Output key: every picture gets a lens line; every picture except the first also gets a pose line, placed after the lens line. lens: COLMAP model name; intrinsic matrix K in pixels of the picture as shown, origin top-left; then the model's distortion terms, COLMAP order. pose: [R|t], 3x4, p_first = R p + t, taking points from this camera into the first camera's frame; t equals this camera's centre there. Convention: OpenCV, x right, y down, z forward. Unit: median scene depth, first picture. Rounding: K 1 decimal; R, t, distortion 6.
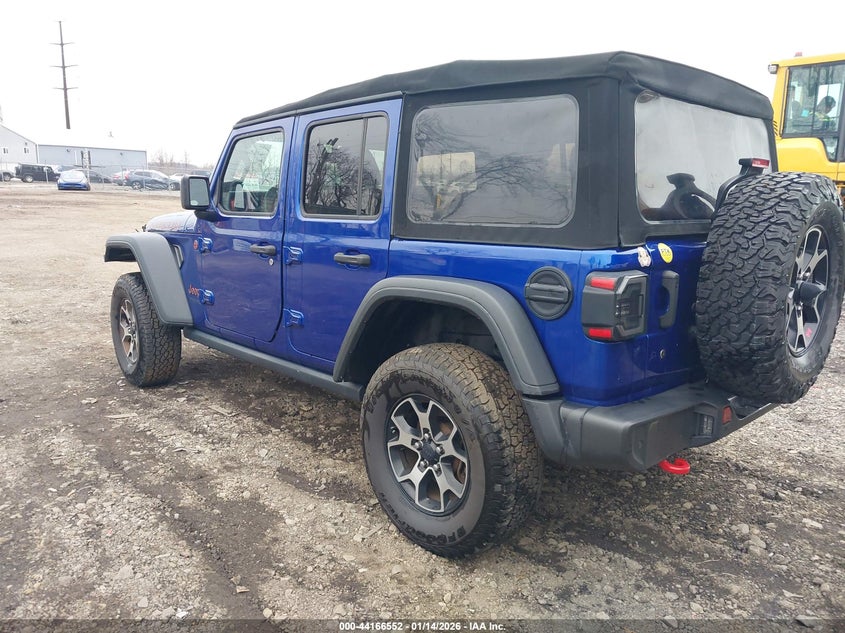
lens RADIAL K [[648.1, 0, 422.5], [0, 648.1, 316.5], [0, 0, 1]] dist [0.004508, 0.003091]
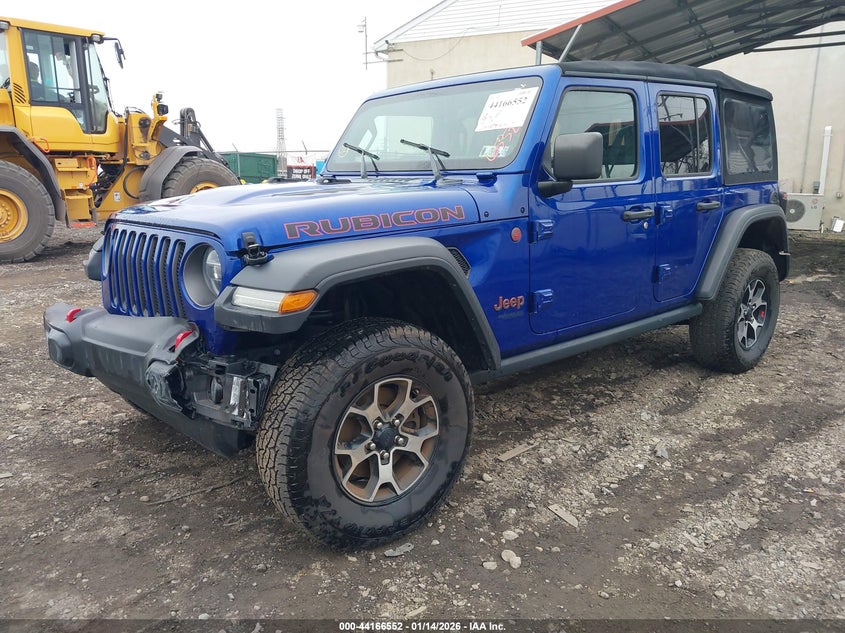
lens RADIAL K [[648.1, 0, 422.5], [0, 648.1, 316.5], [0, 0, 1]] dist [0.004508, 0.003091]
pose [[0.040142, -0.225532, 0.973408, -1.078186], [0.187936, 0.958511, 0.214330, -0.196676], [-0.981361, 0.174335, 0.080862, 1.098713]]
